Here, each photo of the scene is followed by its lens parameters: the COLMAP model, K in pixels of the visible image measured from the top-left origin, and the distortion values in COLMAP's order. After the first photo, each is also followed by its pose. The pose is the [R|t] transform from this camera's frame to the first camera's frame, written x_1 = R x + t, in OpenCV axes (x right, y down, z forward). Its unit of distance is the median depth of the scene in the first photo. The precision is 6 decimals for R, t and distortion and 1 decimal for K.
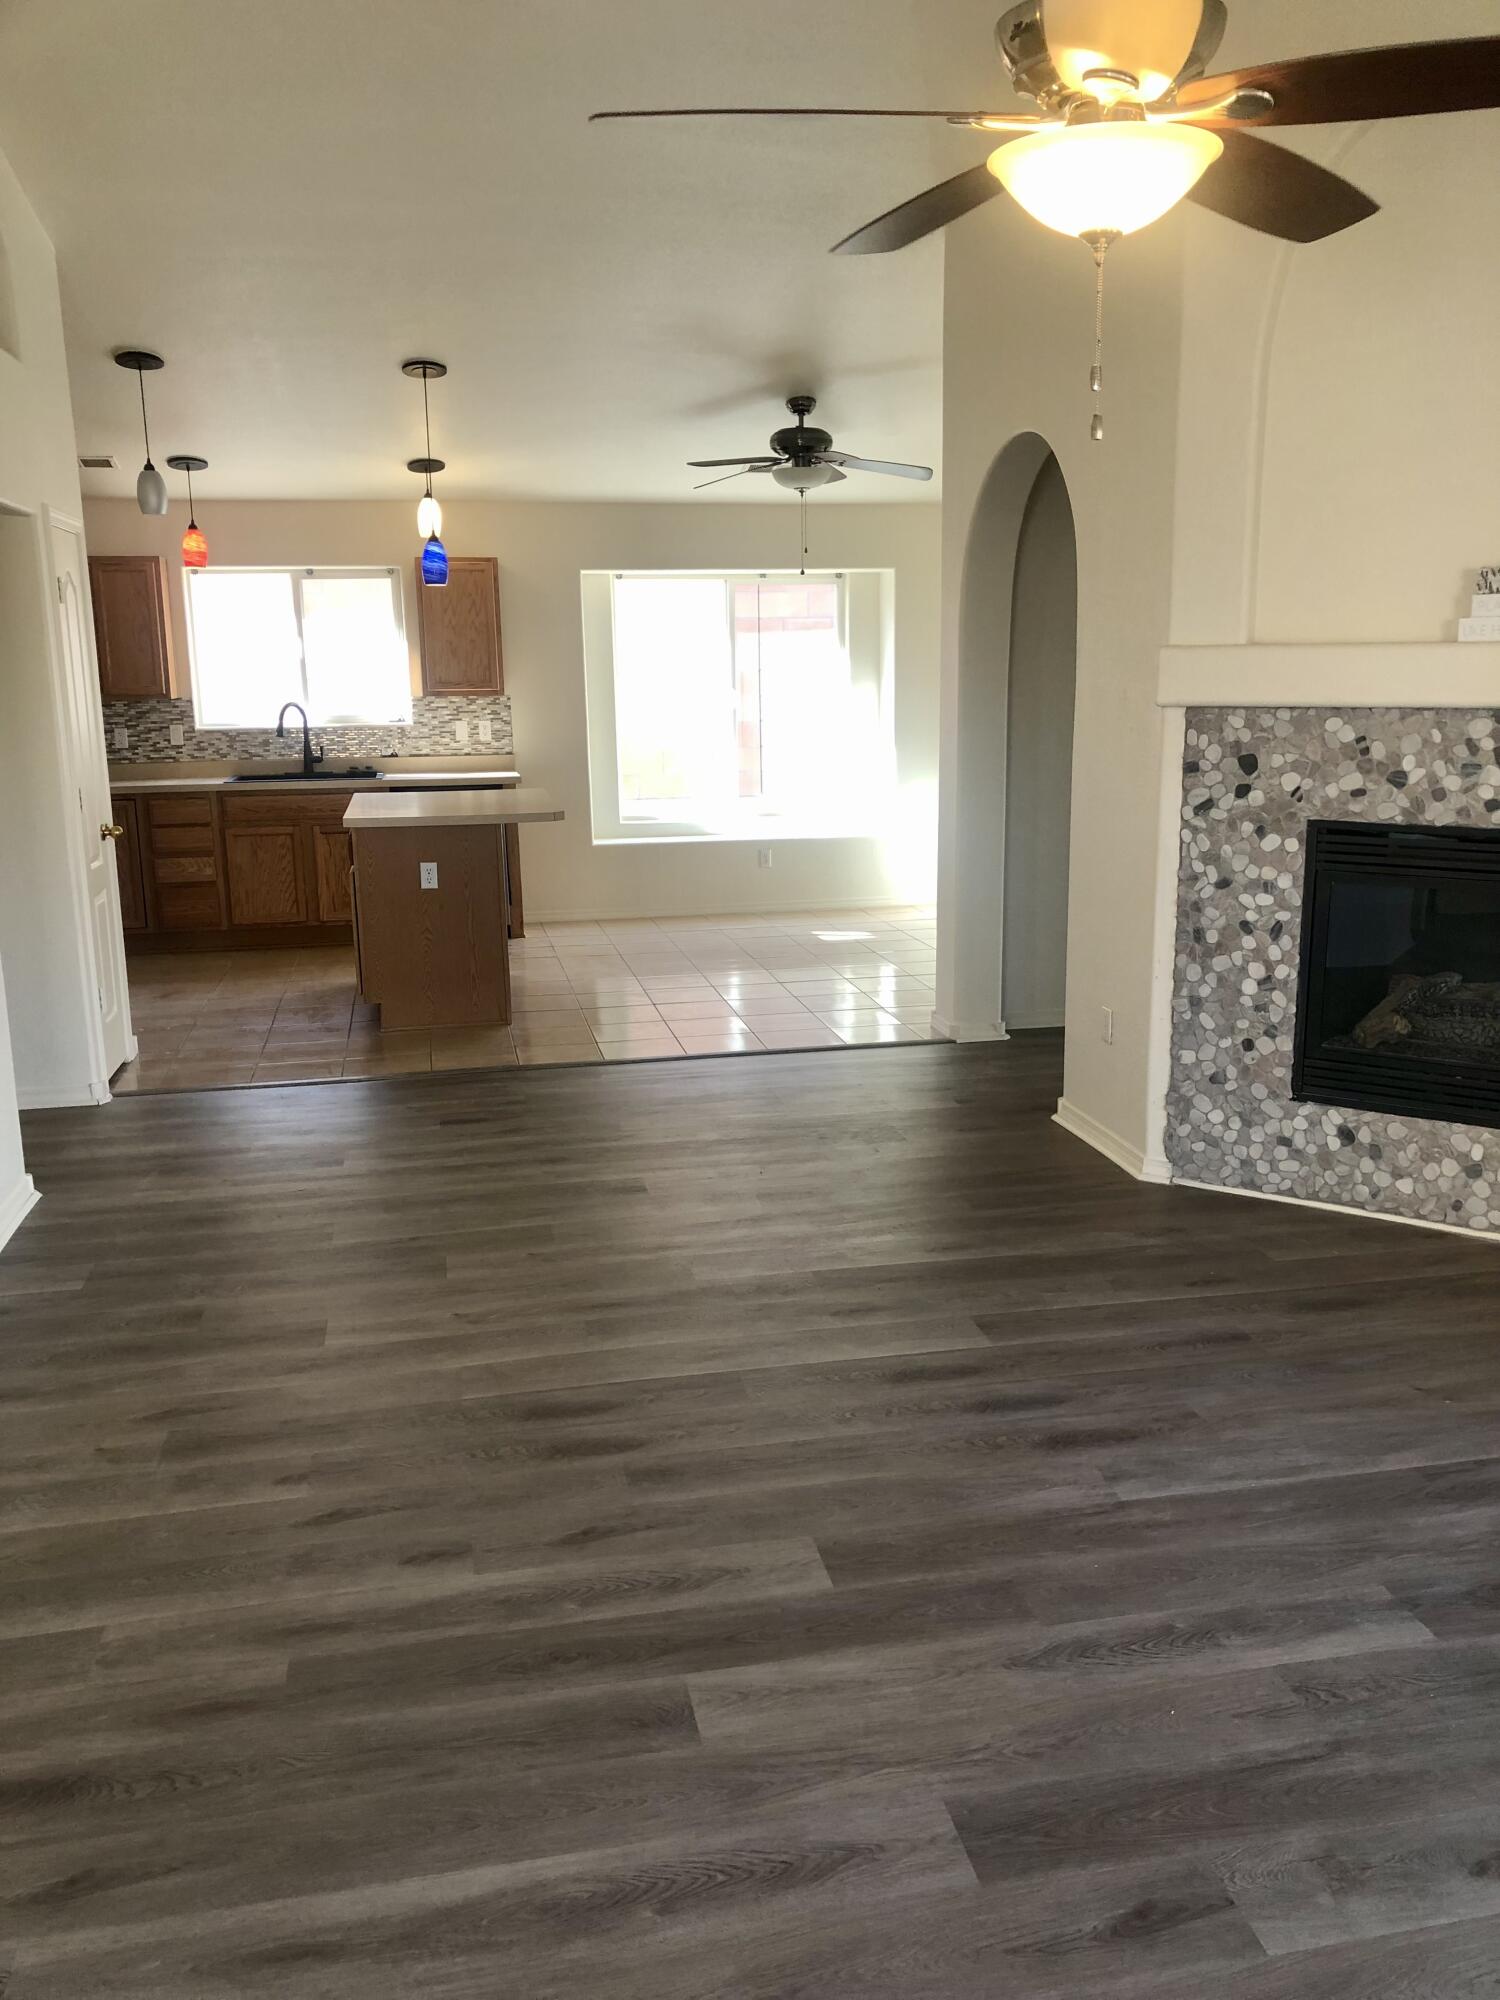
lens RADIAL K [[1642.4, 0, 769.5], [0, 1642.4, 1014.9], [0, 0, 1]] dist [0.020064, -0.018114]
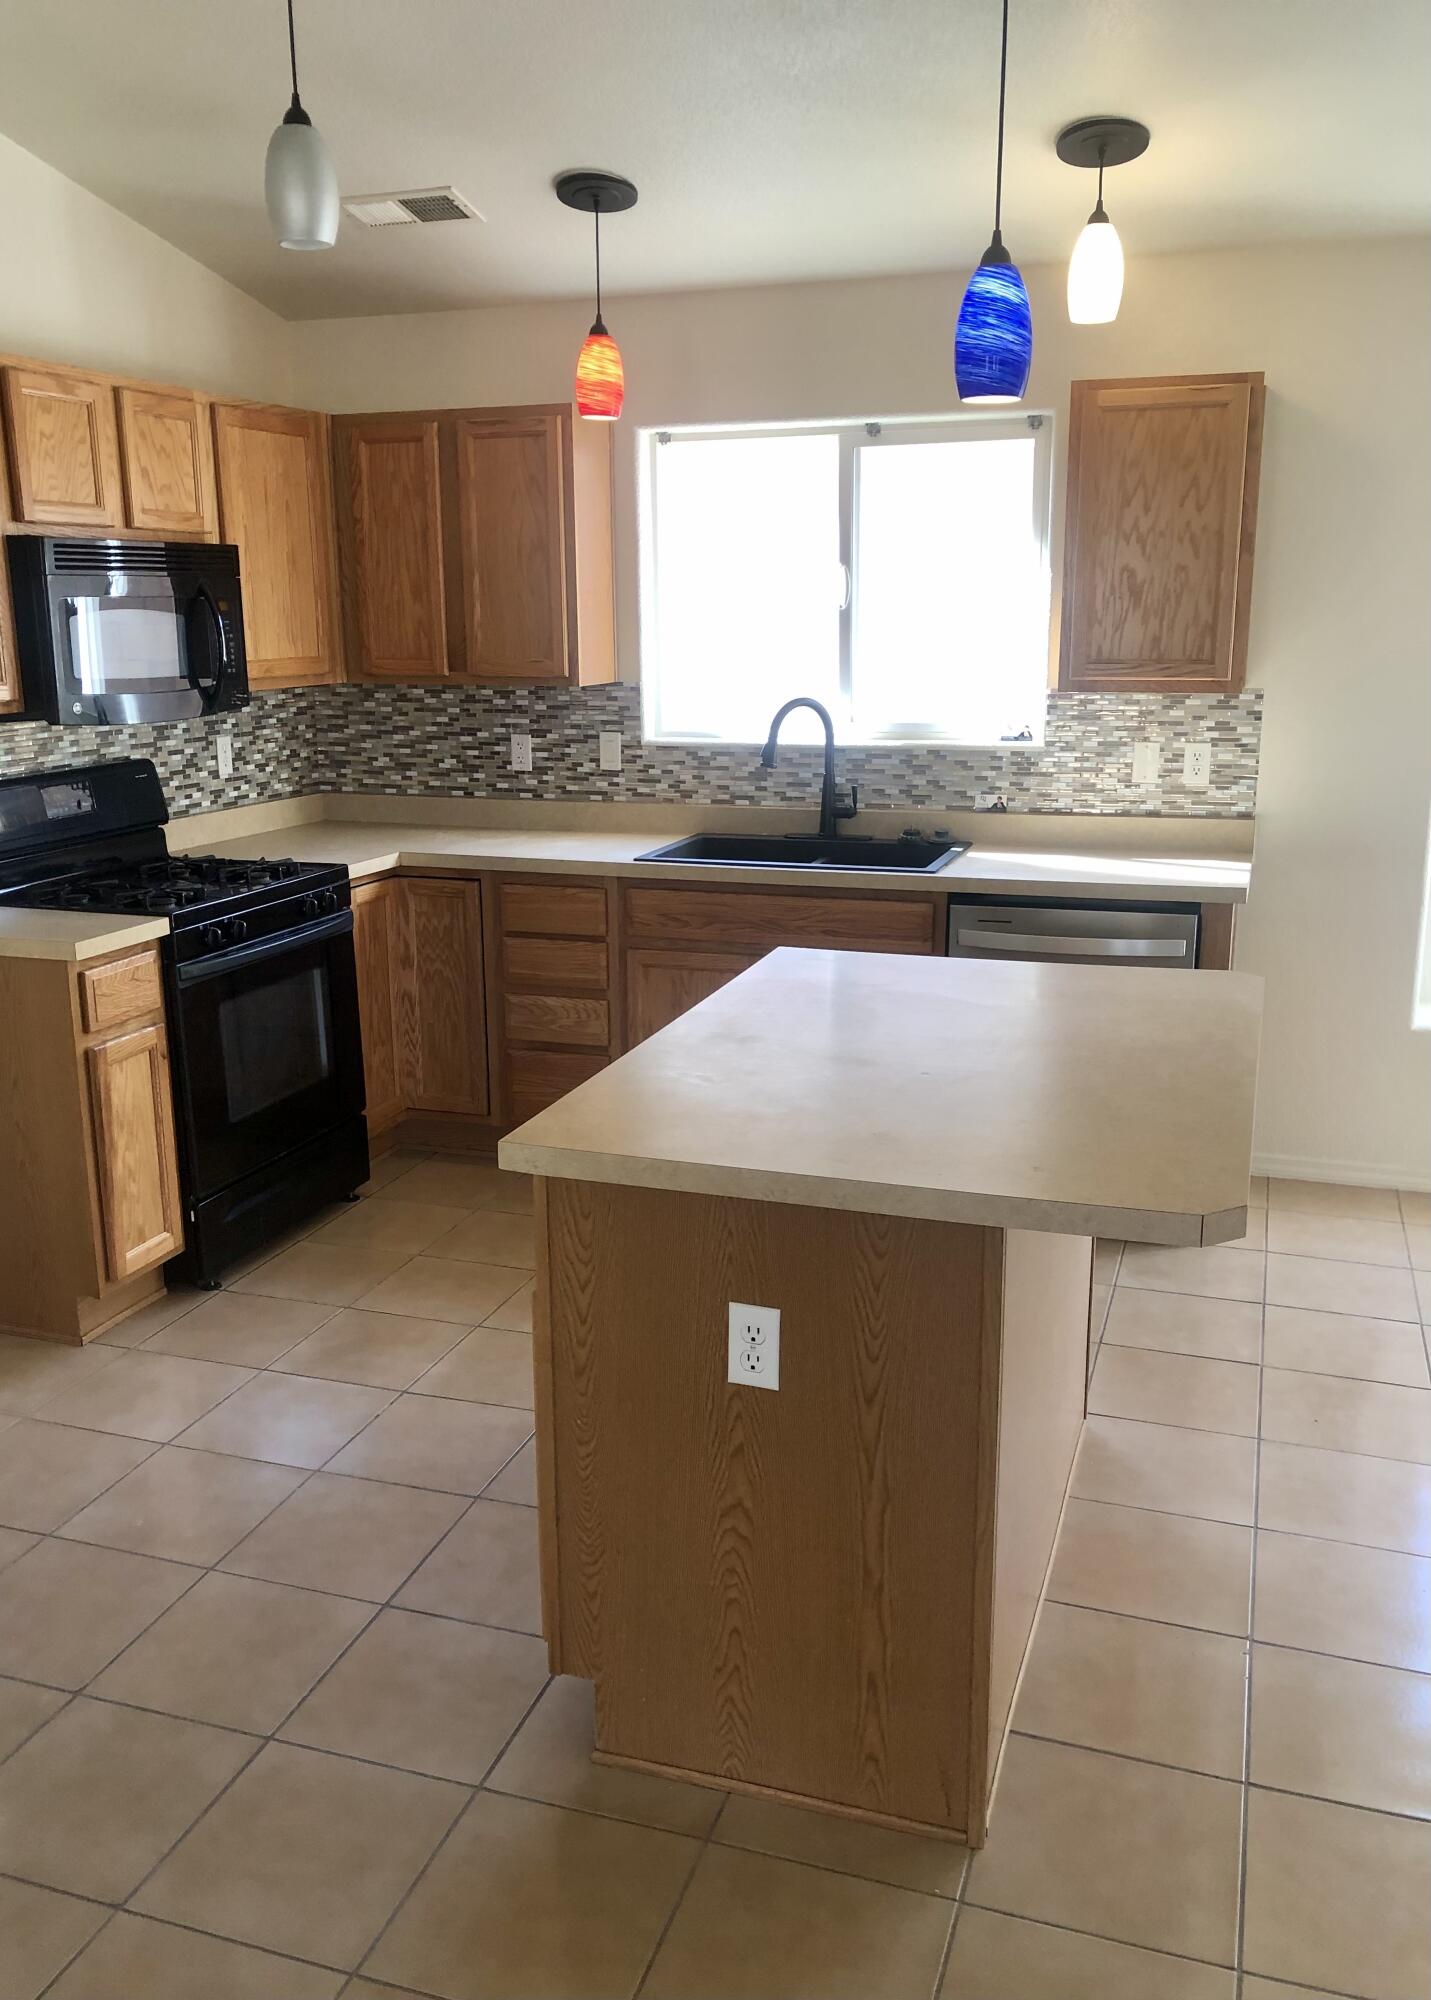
lens RADIAL K [[1696.6, 0, 724.0], [0, 1696.6, 1015.6], [0, 0, 1]] dist [0.041524, -0.010392]
pose [[0.868735, 0.120009, -0.480517, -0.103770], [-0.107564, 0.992759, 0.053474, -0.236813], [0.483455, 0.005231, 0.875354, 1.071607]]
